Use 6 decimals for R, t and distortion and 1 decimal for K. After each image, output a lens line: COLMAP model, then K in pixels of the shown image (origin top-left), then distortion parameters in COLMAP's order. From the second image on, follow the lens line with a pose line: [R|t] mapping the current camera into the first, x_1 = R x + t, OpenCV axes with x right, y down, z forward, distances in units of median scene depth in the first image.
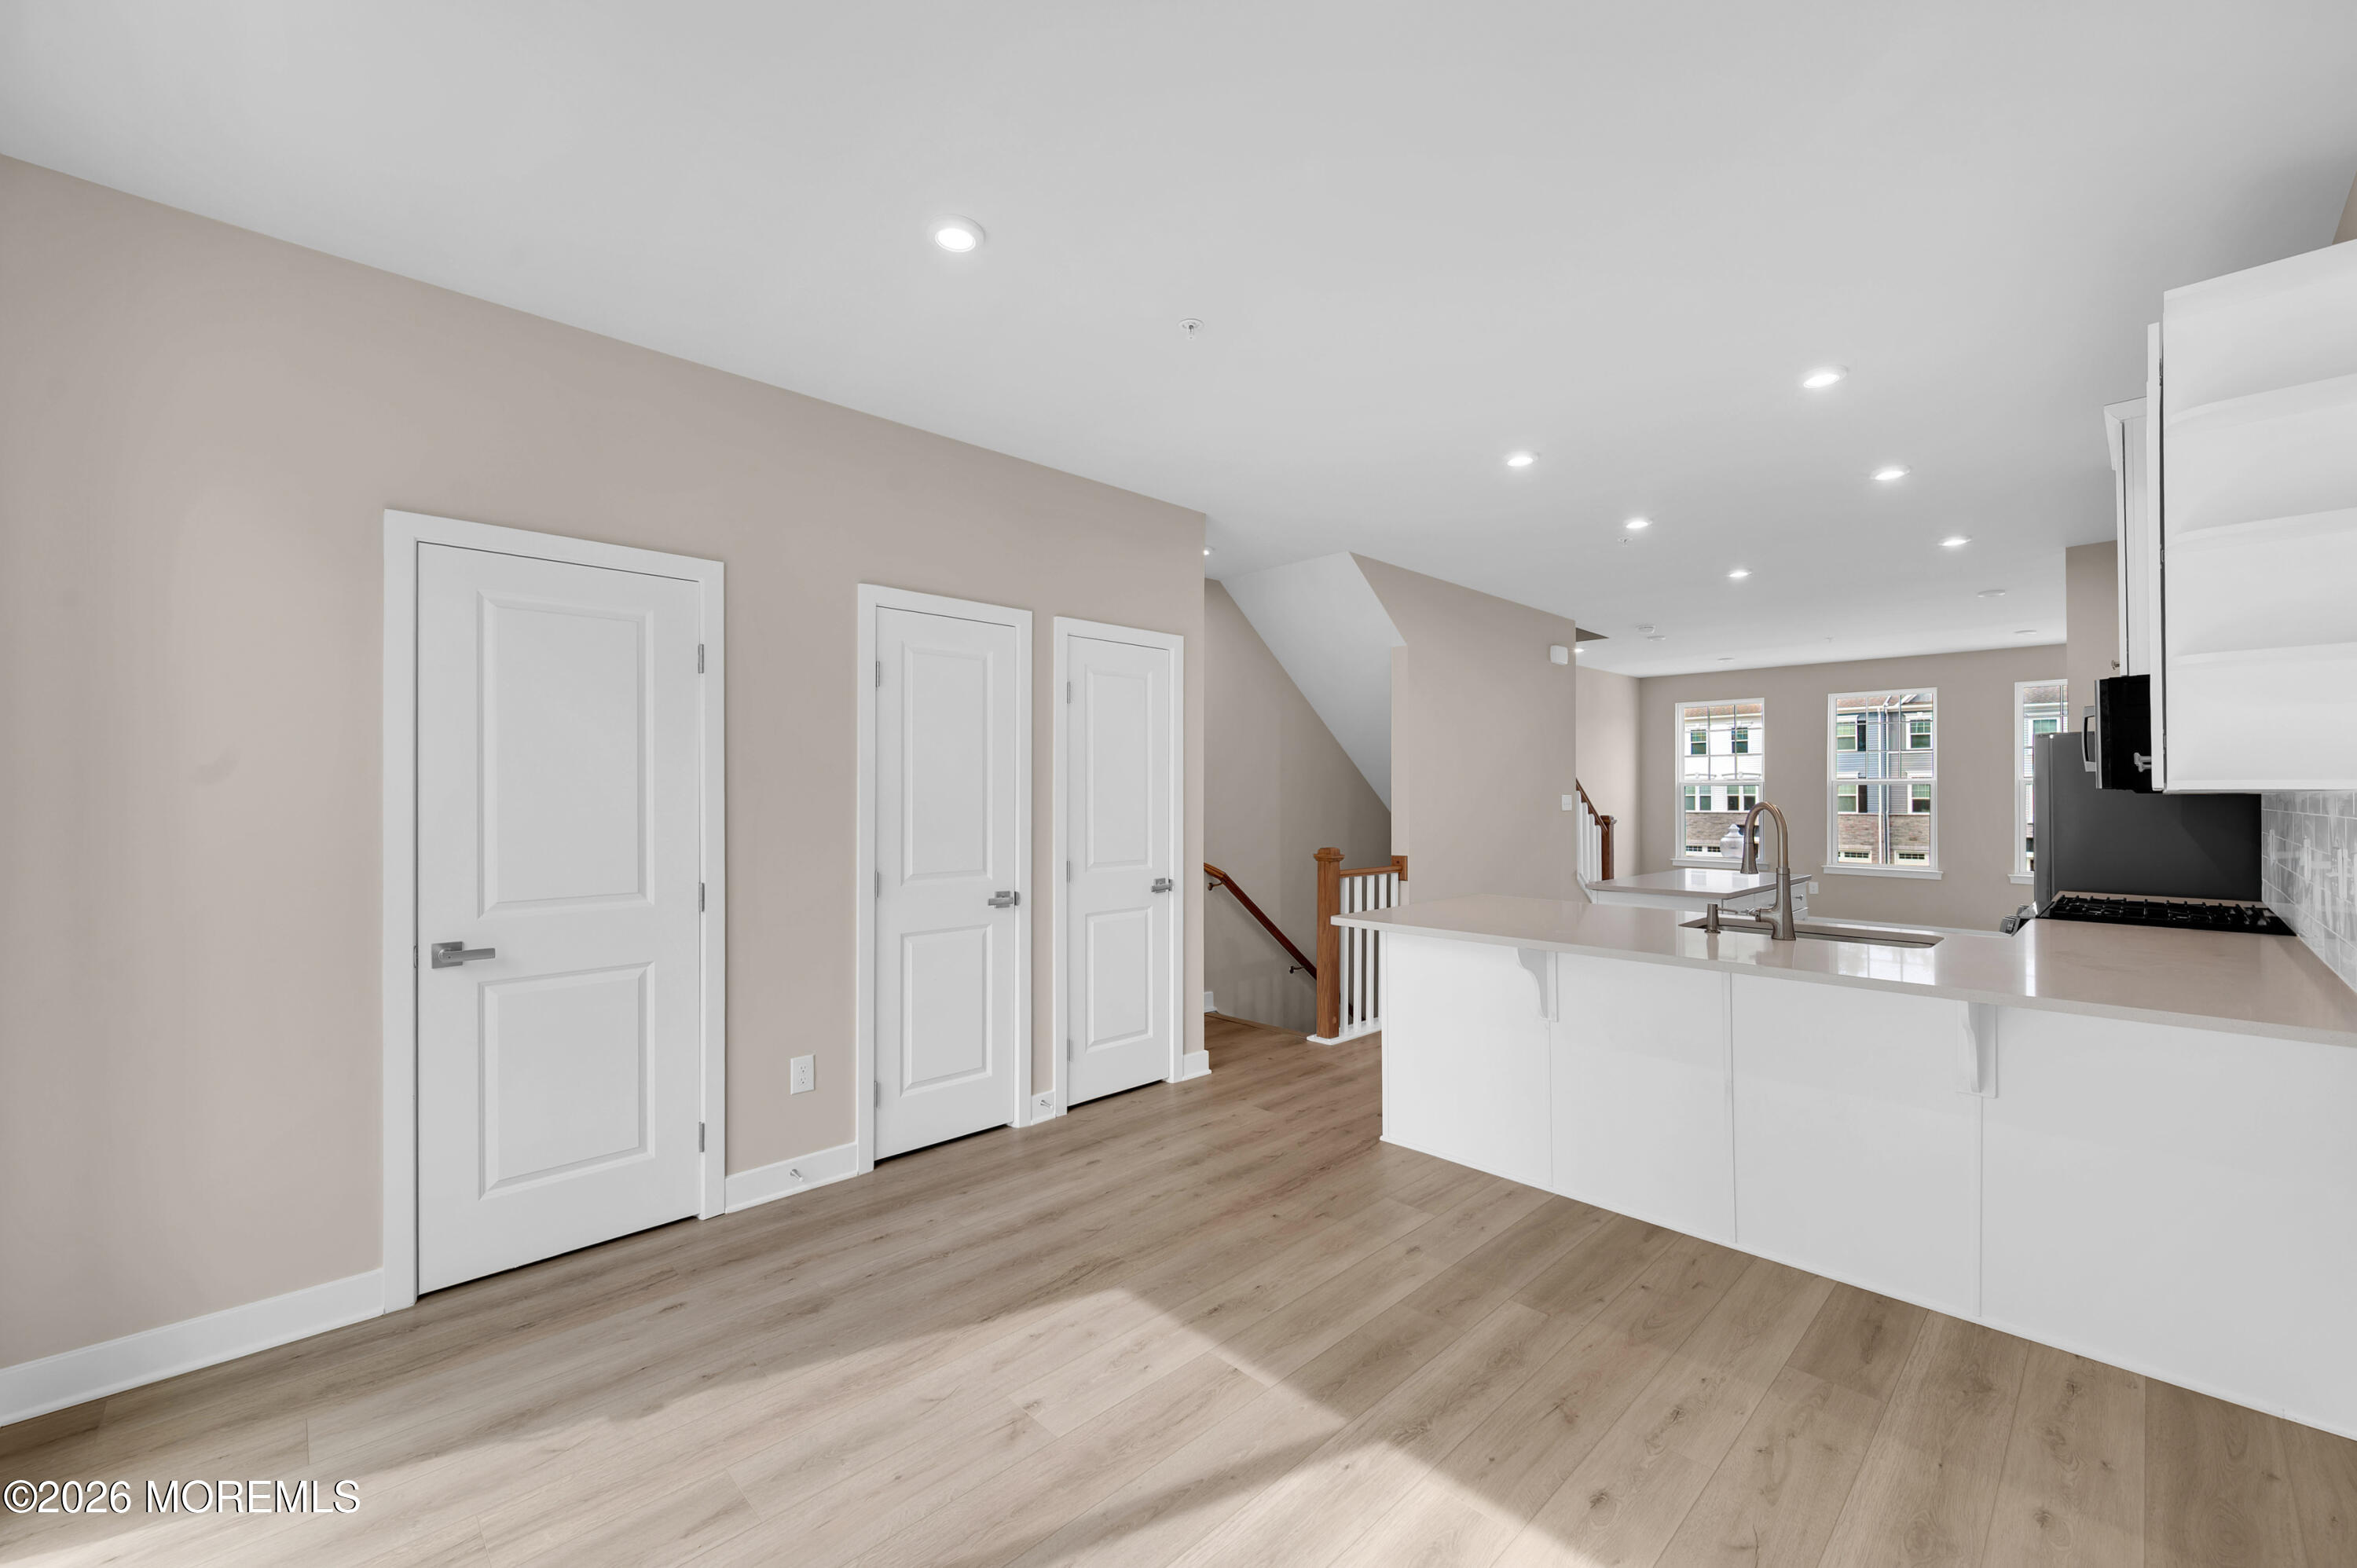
lens RADIAL K [[940.5, 0, 1178.5], [0, 940.5, 784.0], [0, 0, 1]] dist [0.002997, -0.000184]
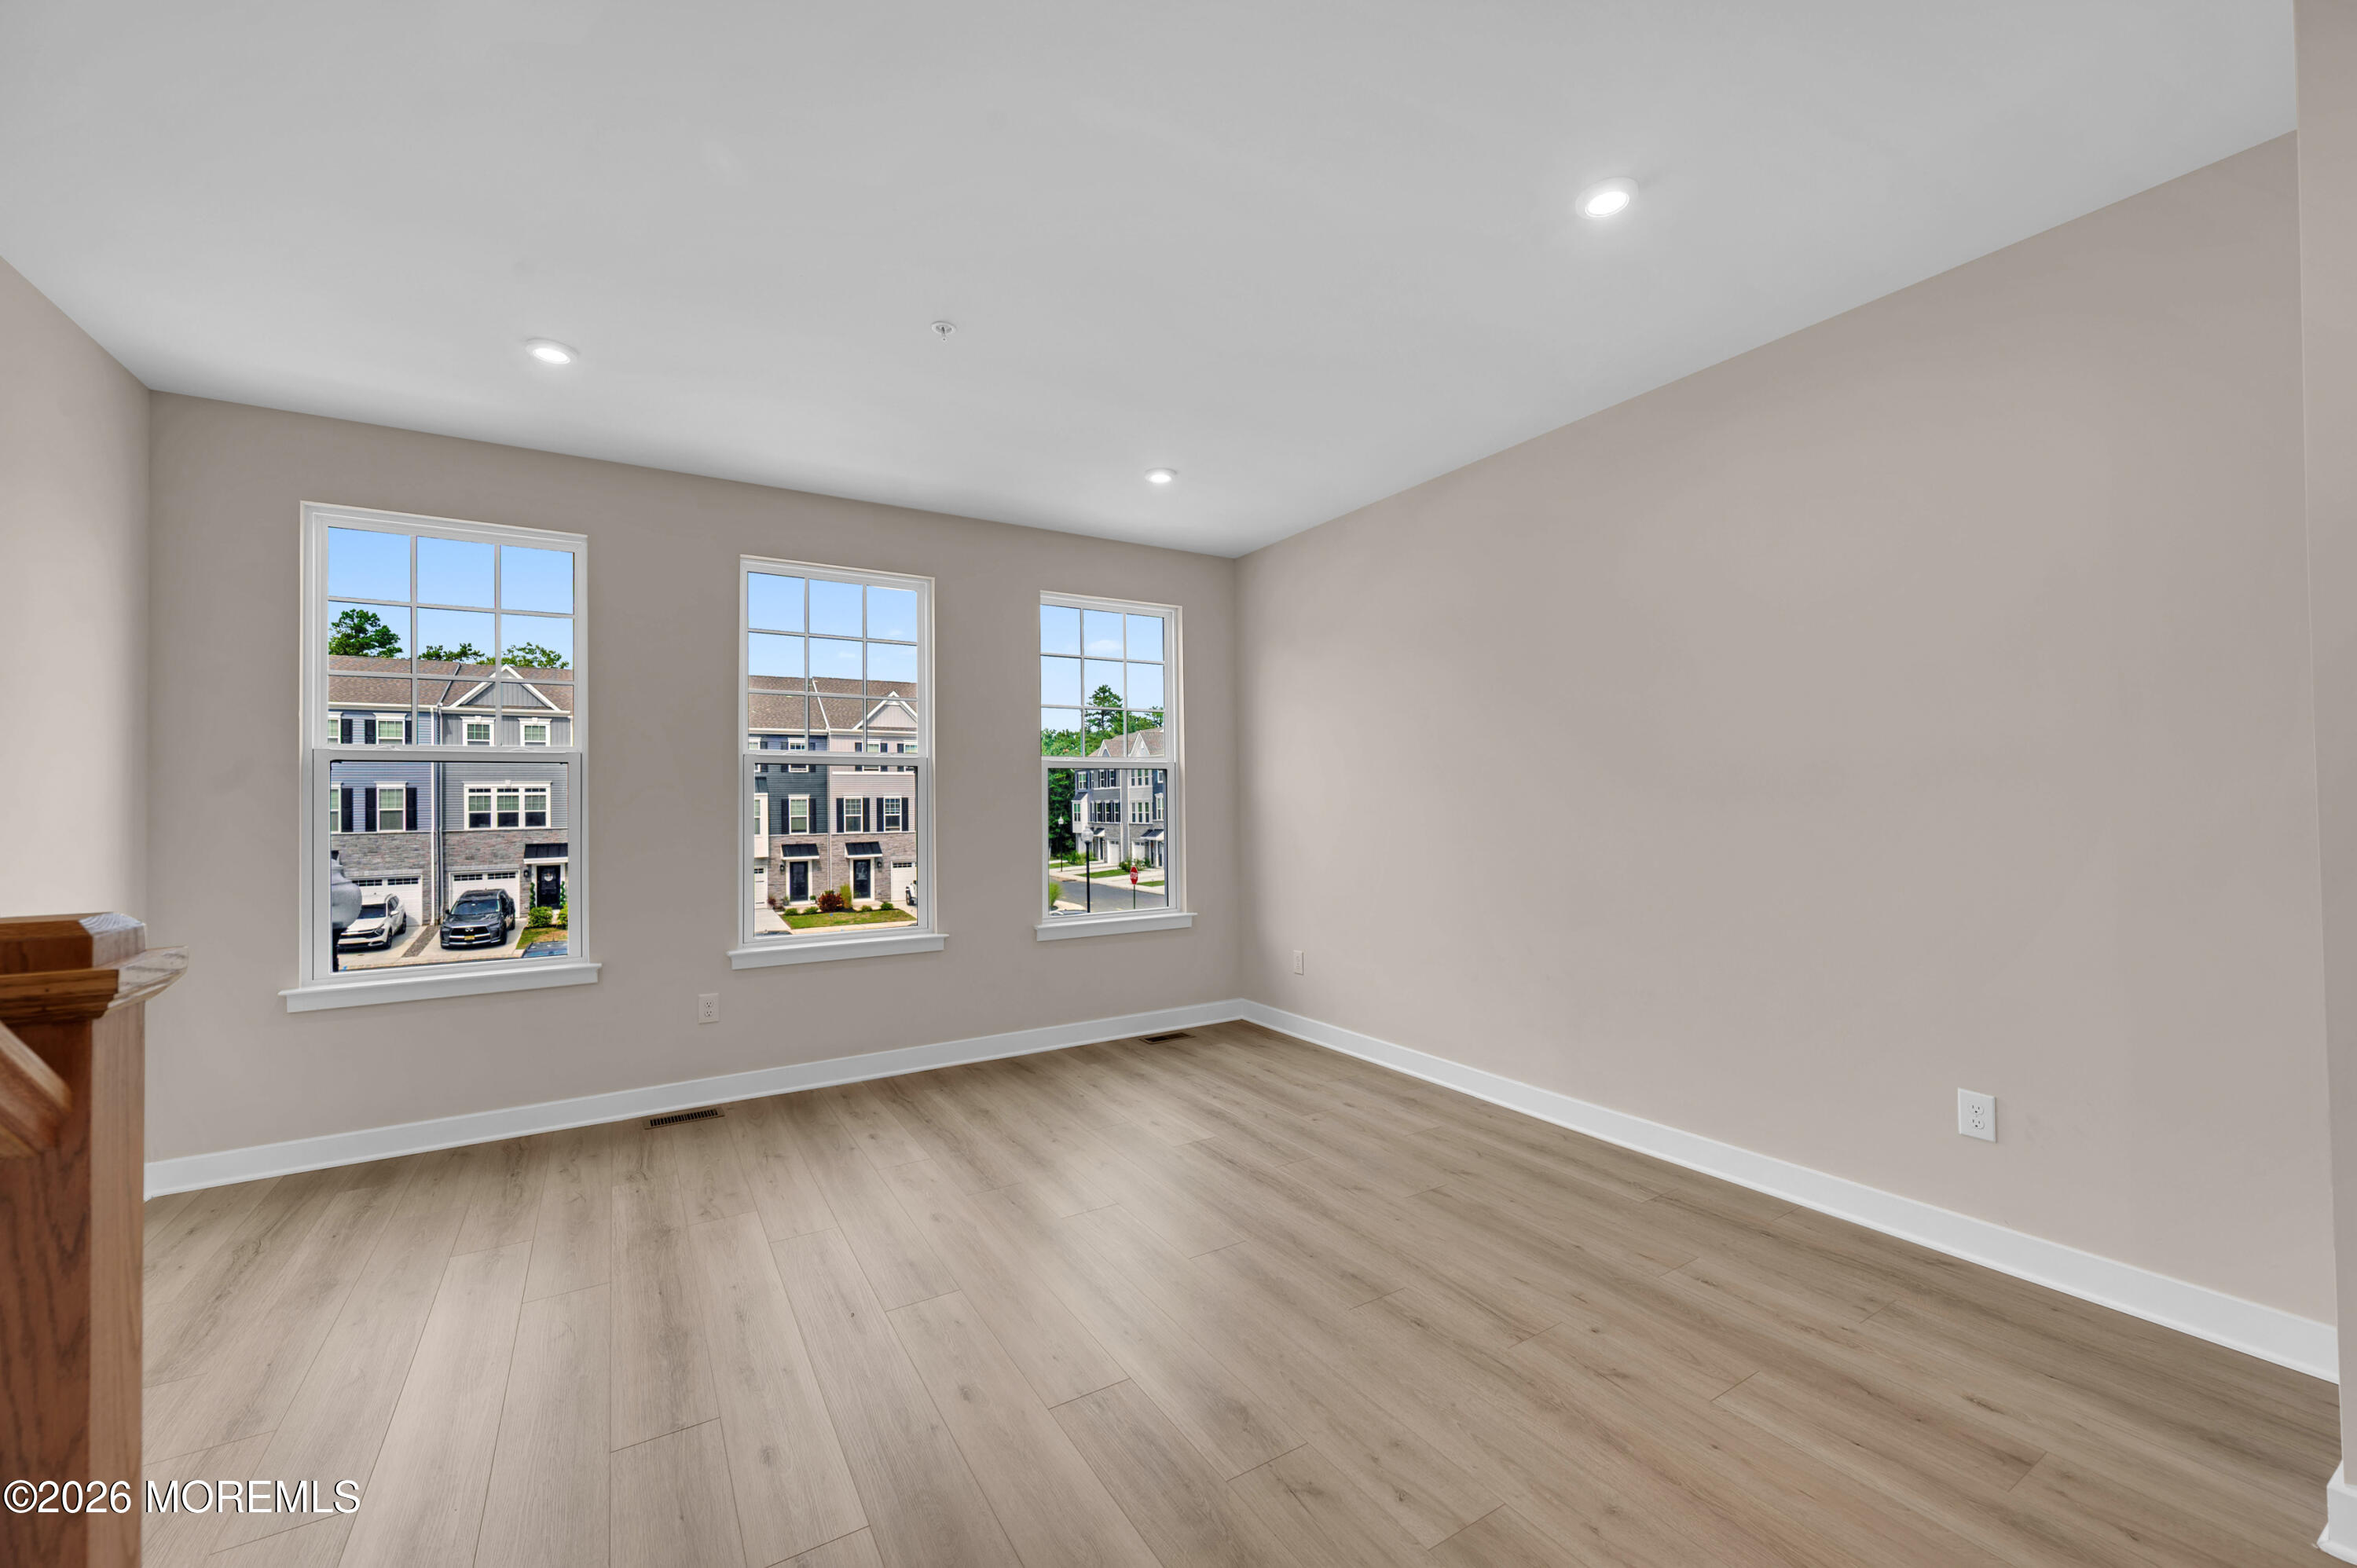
lens RADIAL K [[929.9, 0, 1178.5], [0, 929.9, 784.0], [0, 0, 1]] dist [0.000747, -0.000051]
pose [[0.219077, 0.014943, 0.975593, 0.759499], [0.001489, 0.999876, -0.015649, 0.037440], [-0.975706, 0.004881, 0.219028, 1.705555]]
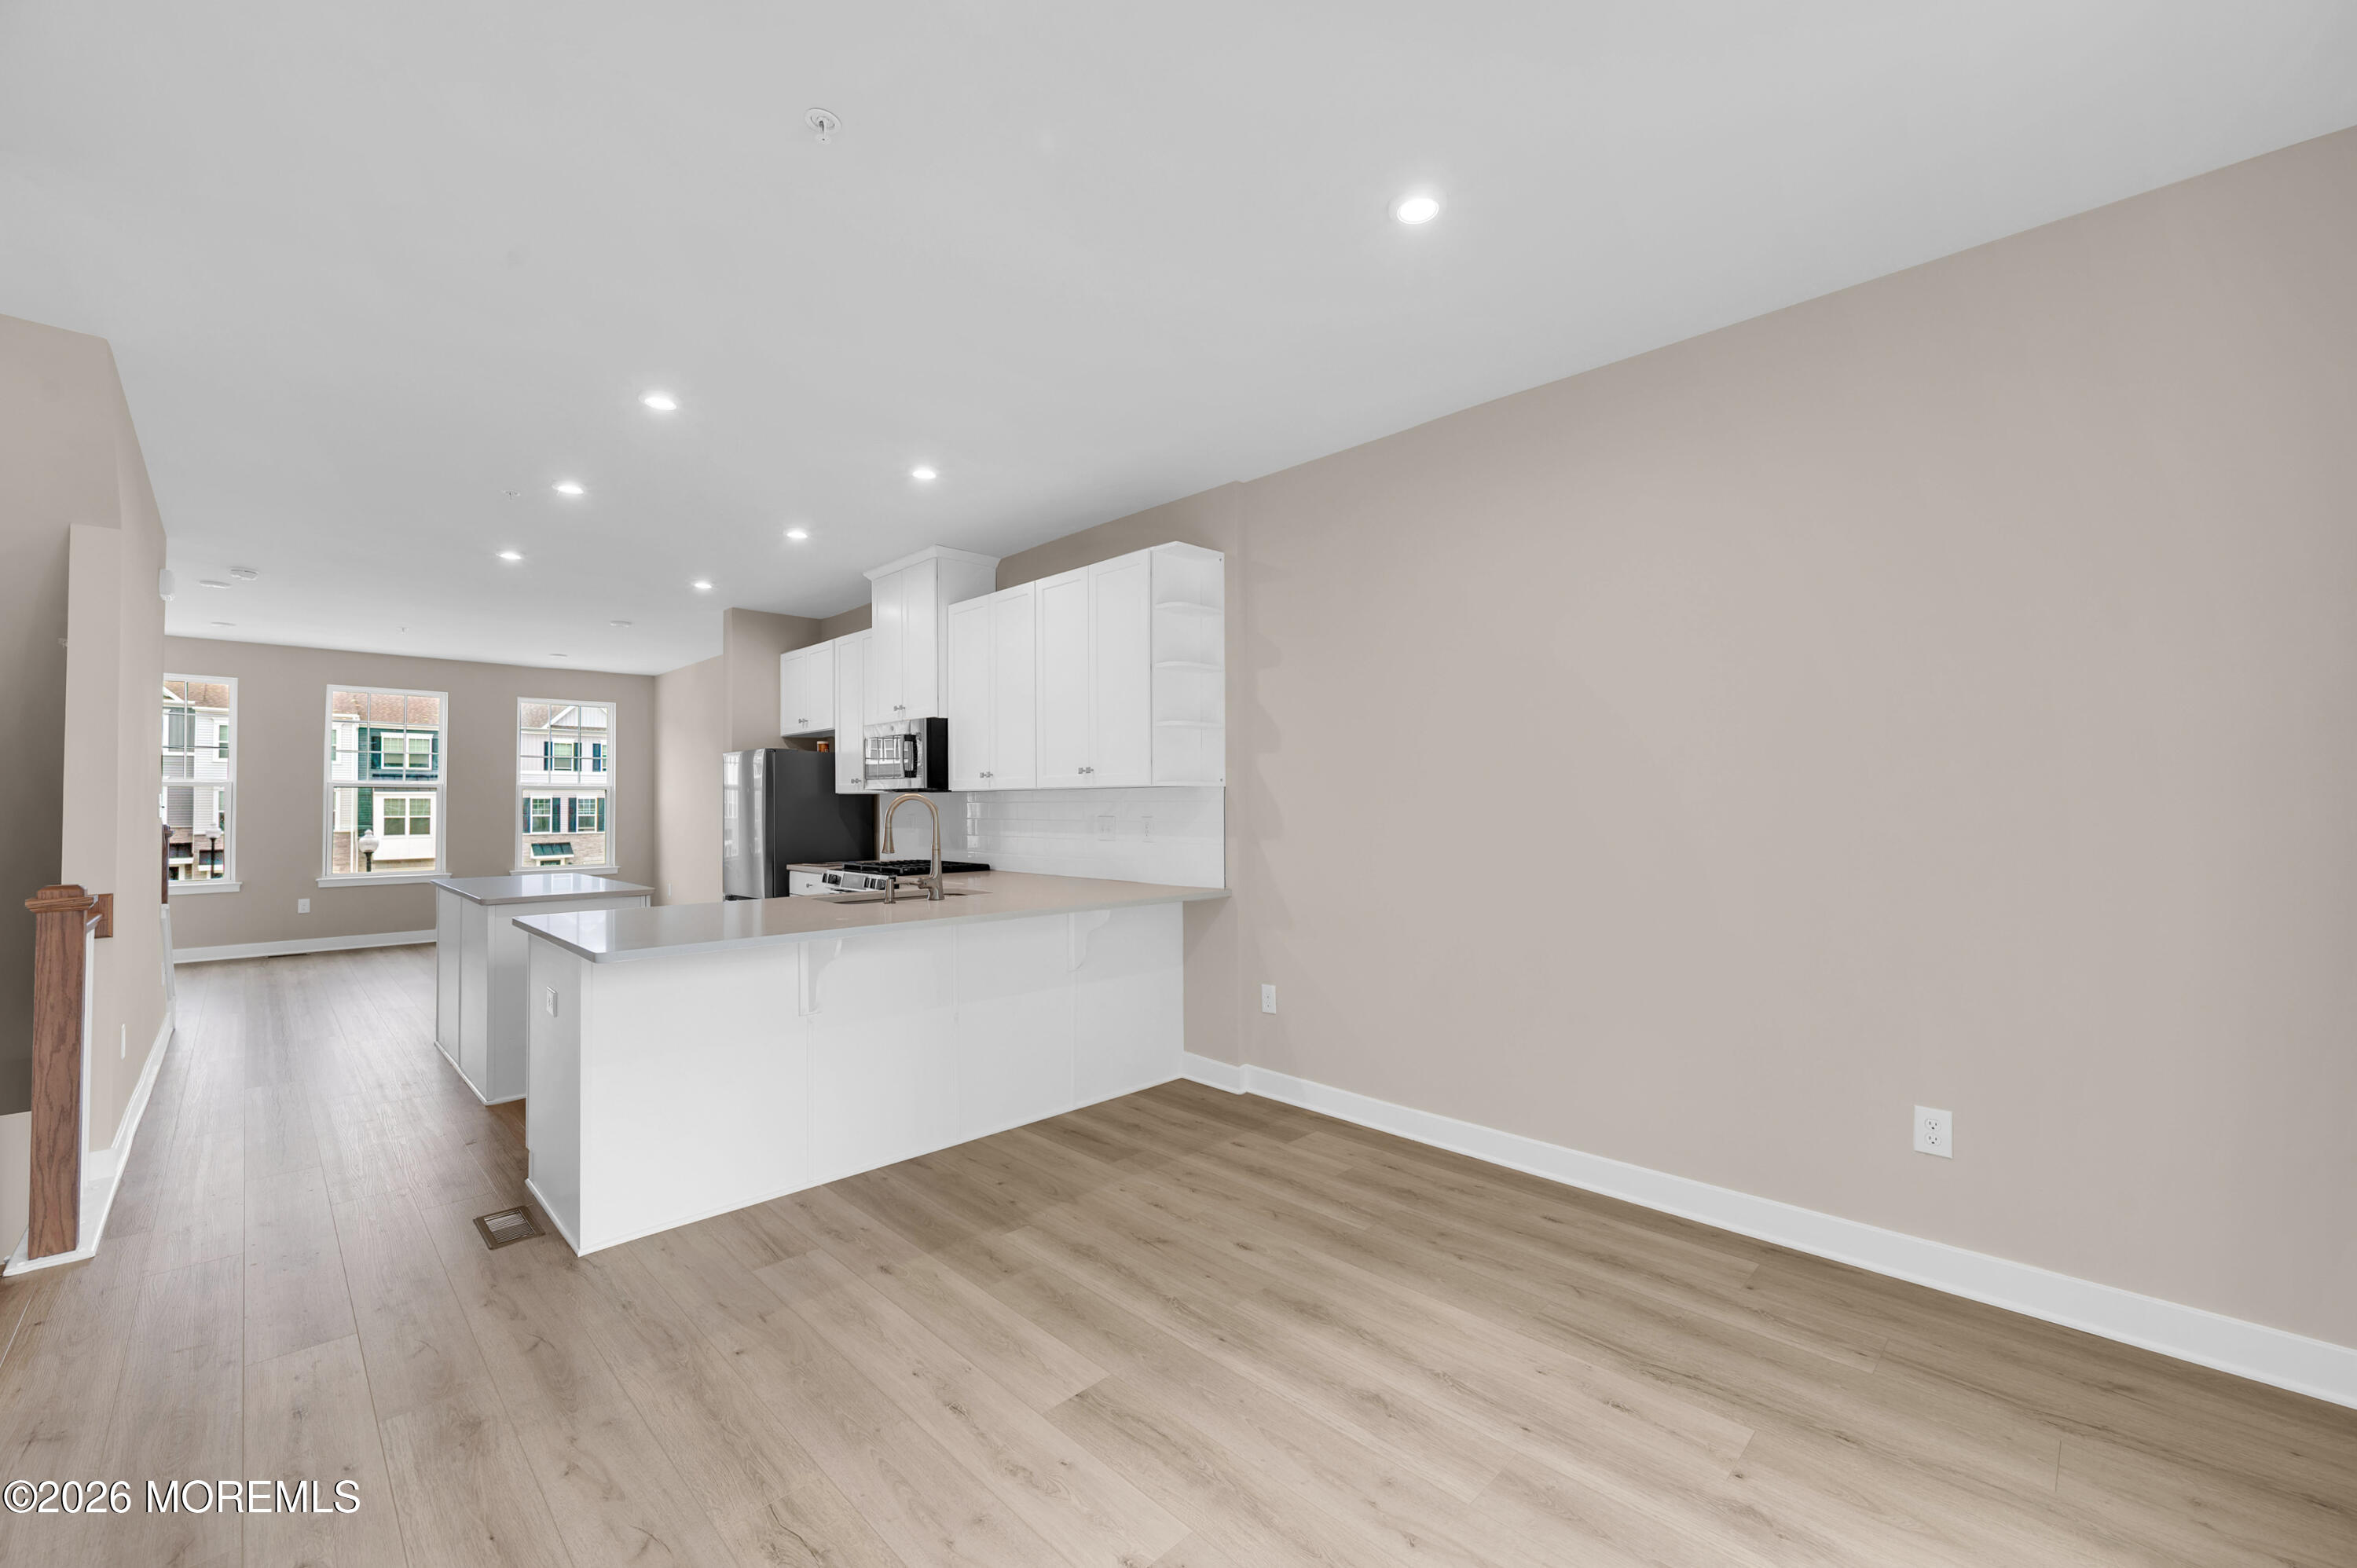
lens RADIAL K [[940.5, 0, 1178.5], [0, 940.5, 784.0], [0, 0, 1]] dist [0.002997, -0.000184]
pose [[-0.011458, 0.021040, 0.999713, -0.484725], [-0.009349, 0.999733, -0.021147, 0.022685], [-0.999891, -0.009589, -0.011259, 0.507204]]
